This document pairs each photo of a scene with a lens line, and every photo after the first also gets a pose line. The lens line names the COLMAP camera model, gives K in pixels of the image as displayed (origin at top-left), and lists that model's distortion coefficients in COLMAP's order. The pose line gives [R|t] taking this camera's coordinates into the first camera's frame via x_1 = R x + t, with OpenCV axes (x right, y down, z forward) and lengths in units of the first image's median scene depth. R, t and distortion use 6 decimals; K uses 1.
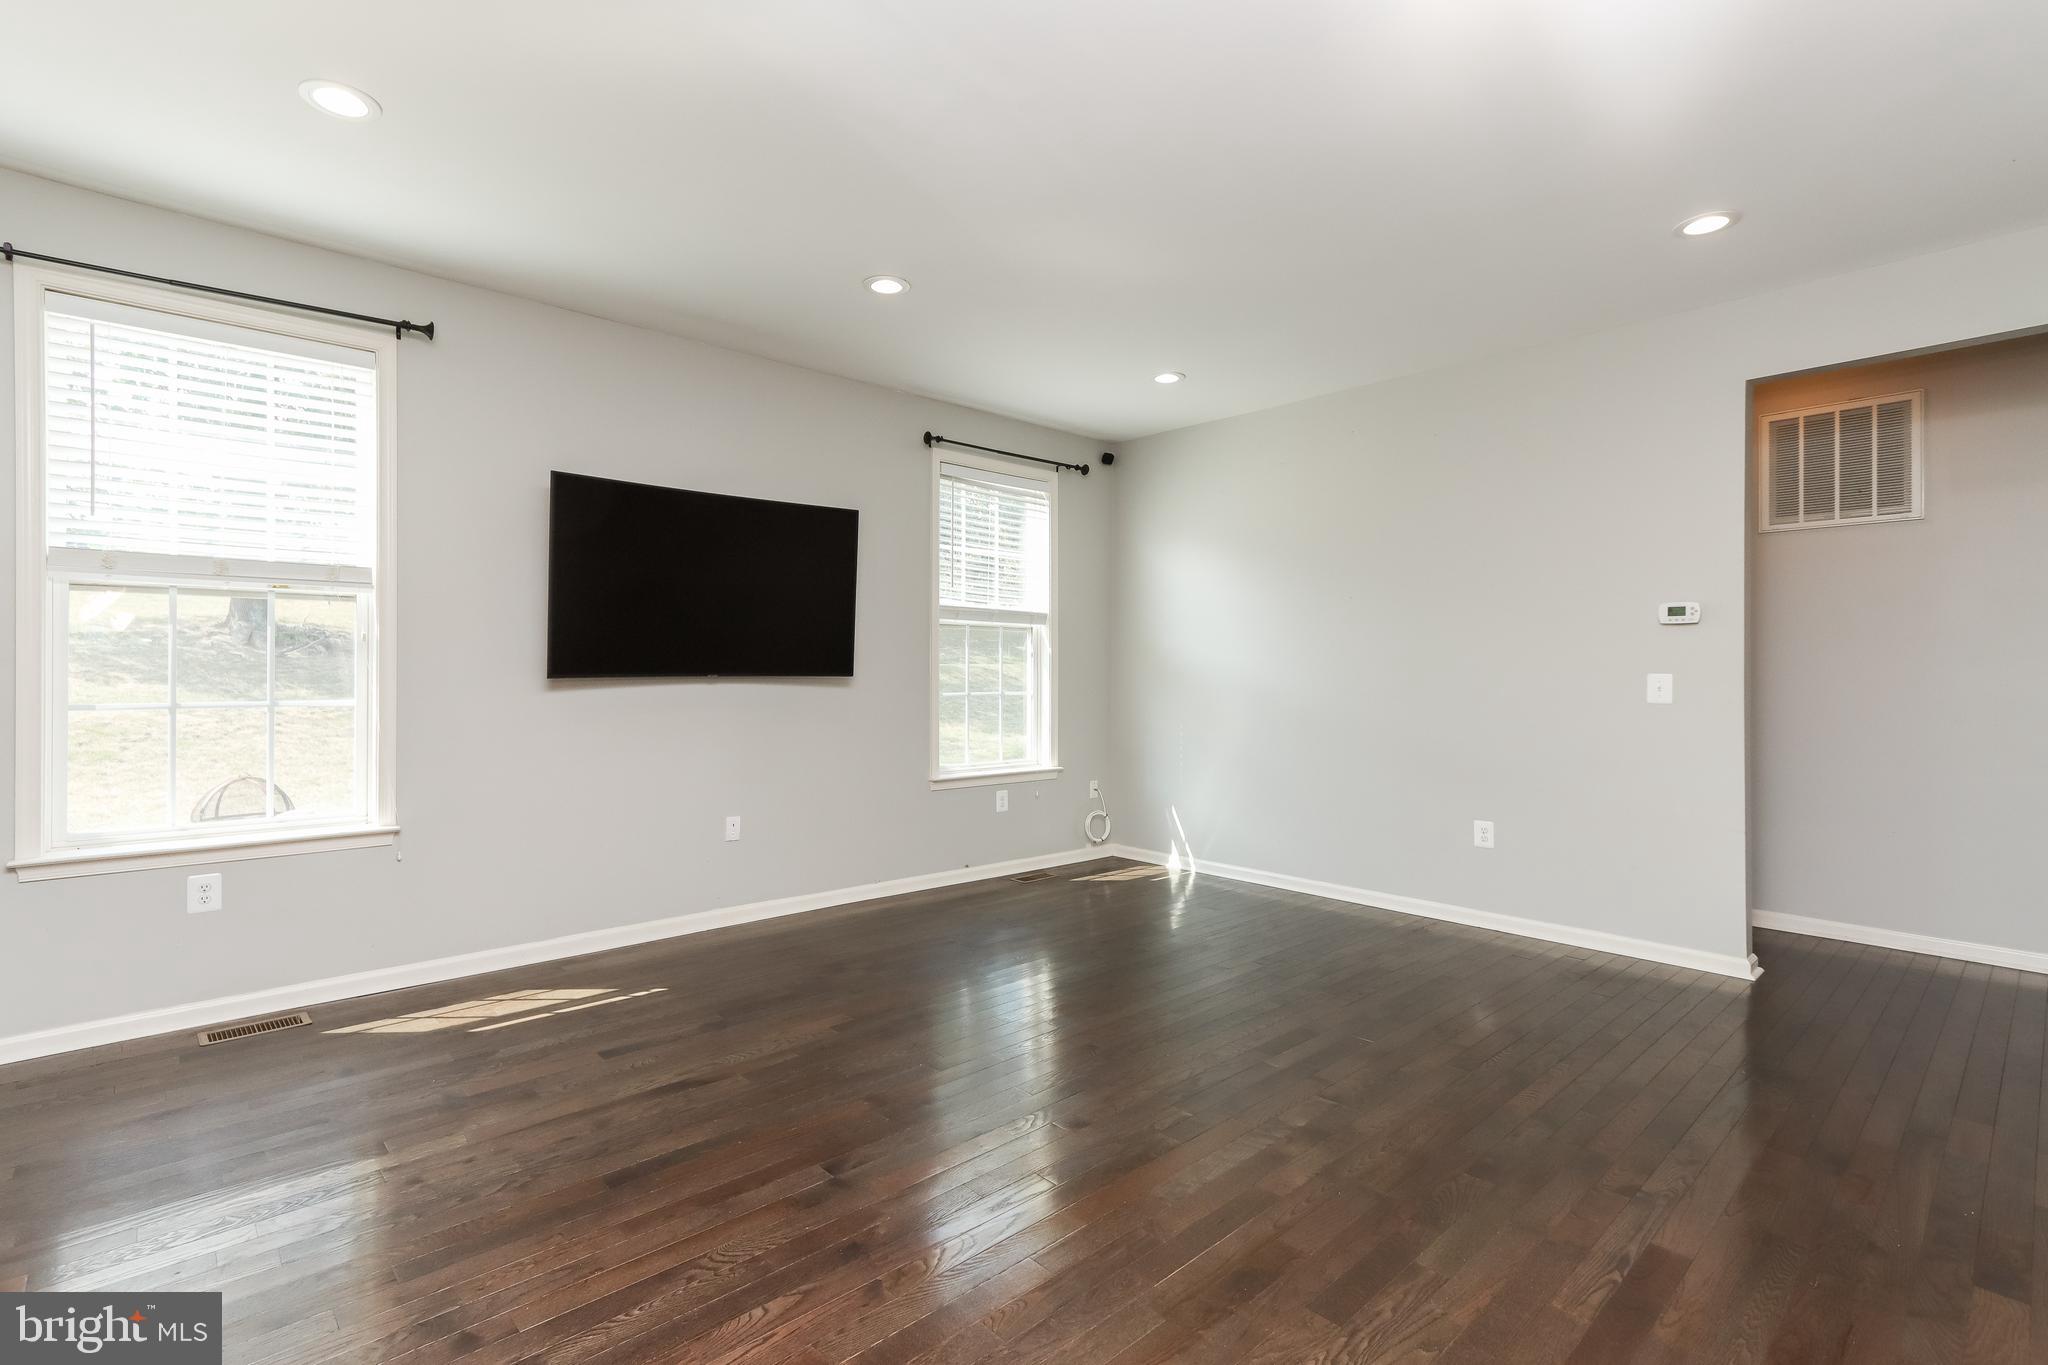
lens RADIAL K [[953.2, 0, 1021.7], [0, 953.2, 671.2], [0, 0, 1]] dist [0.008914, 0.000379]
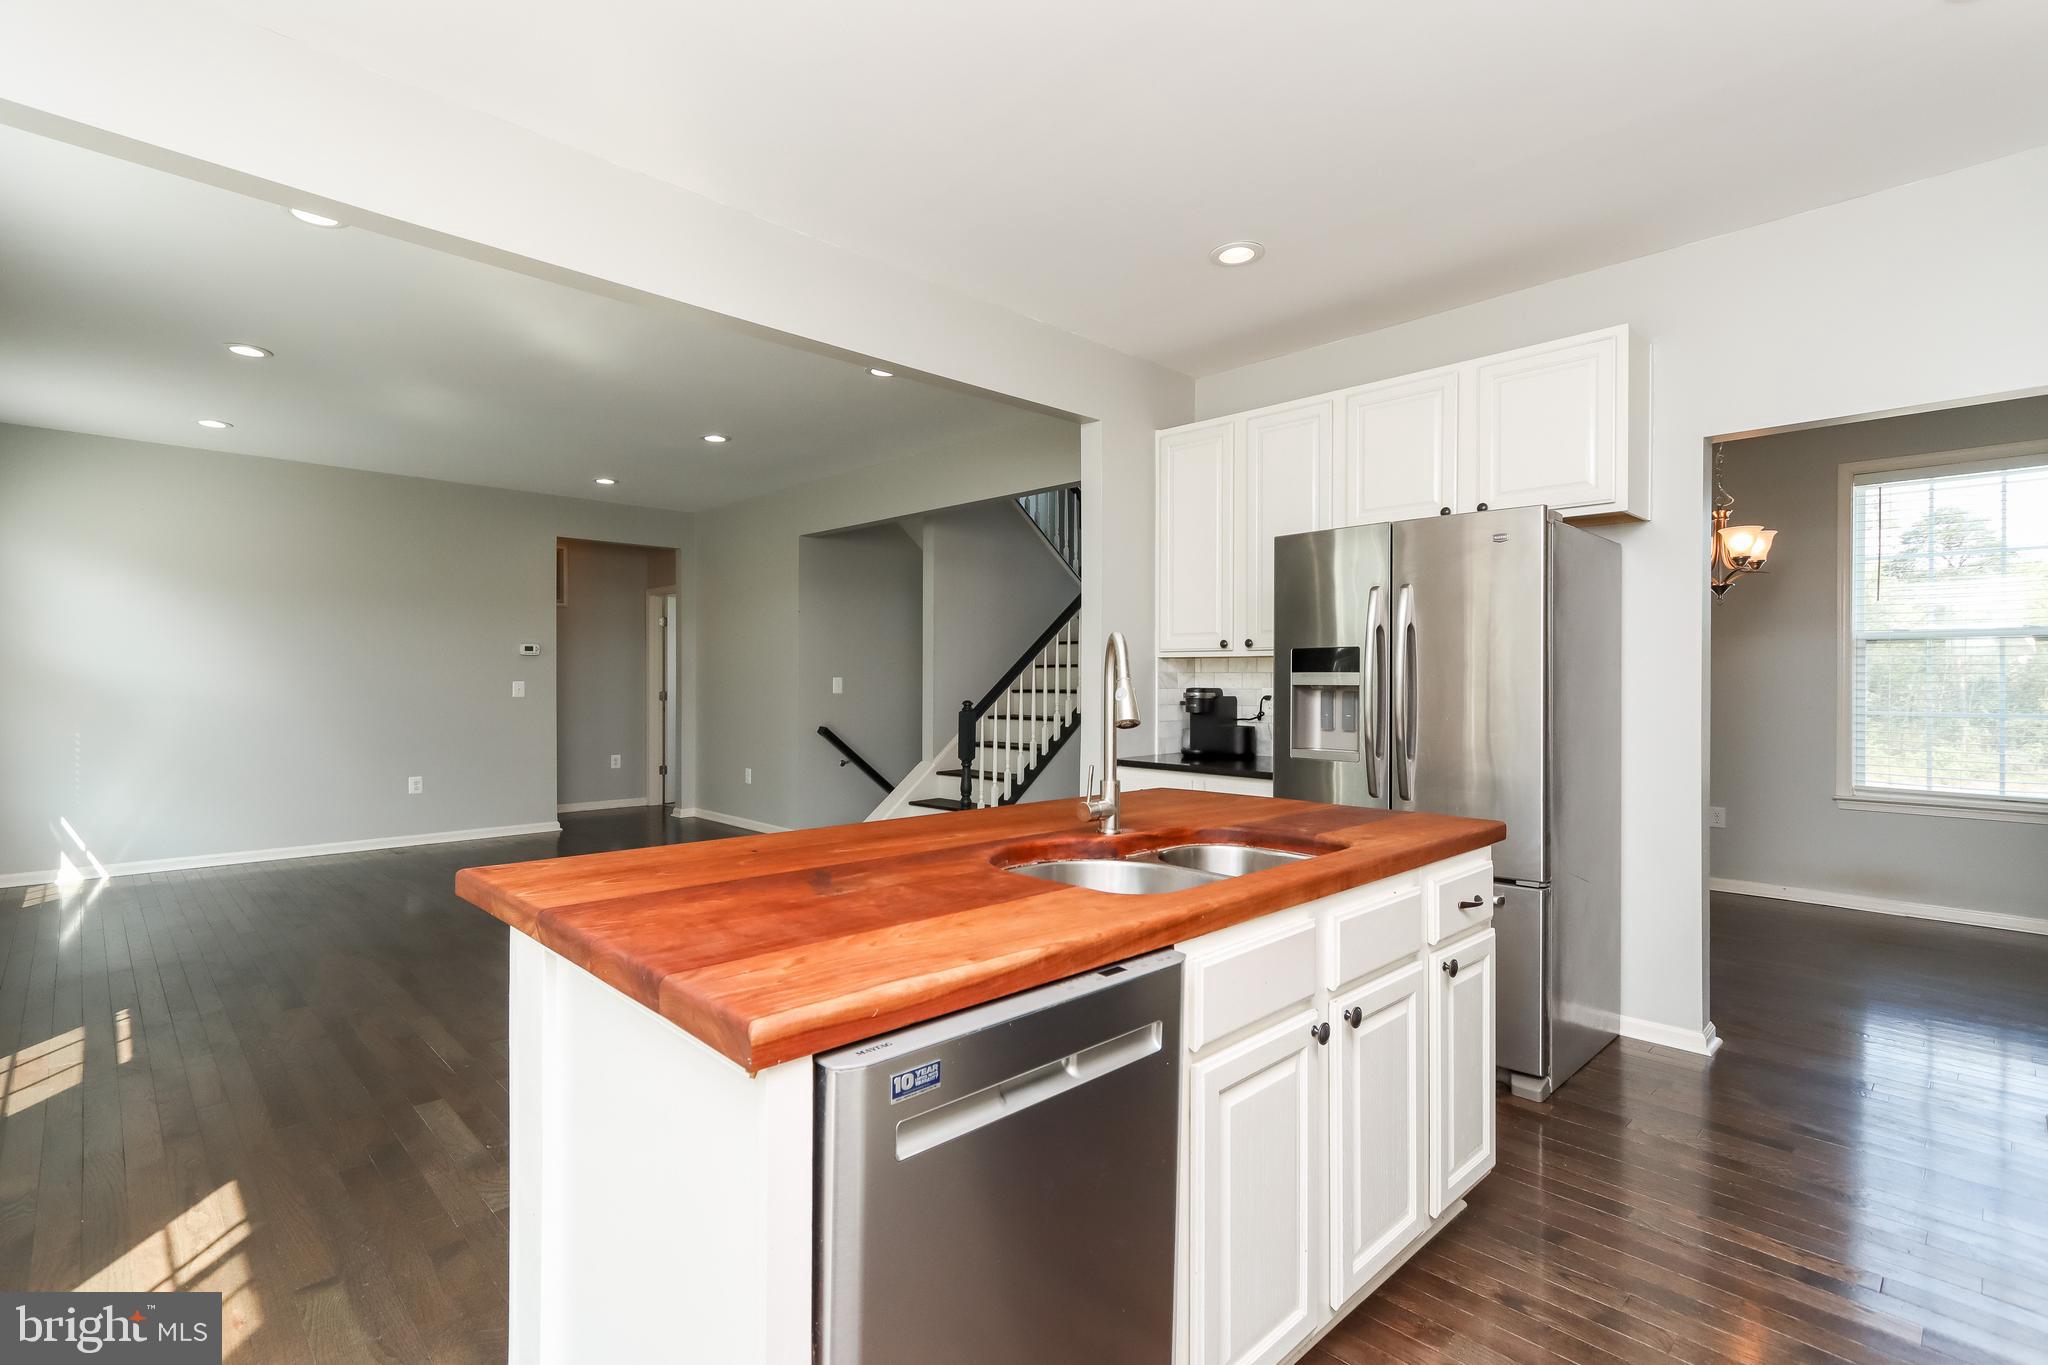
lens RADIAL K [[953.2, 0, 979.5], [0, 953.2, 667.4], [0, 0, 1]] dist [0.008914, 0.000379]
pose [[-0.004552, 0.007895, 0.999958, -1.066497], [-0.008217, 0.999935, -0.007933, -0.015233], [-0.999956, -0.008253, -0.004487, 0.099016]]
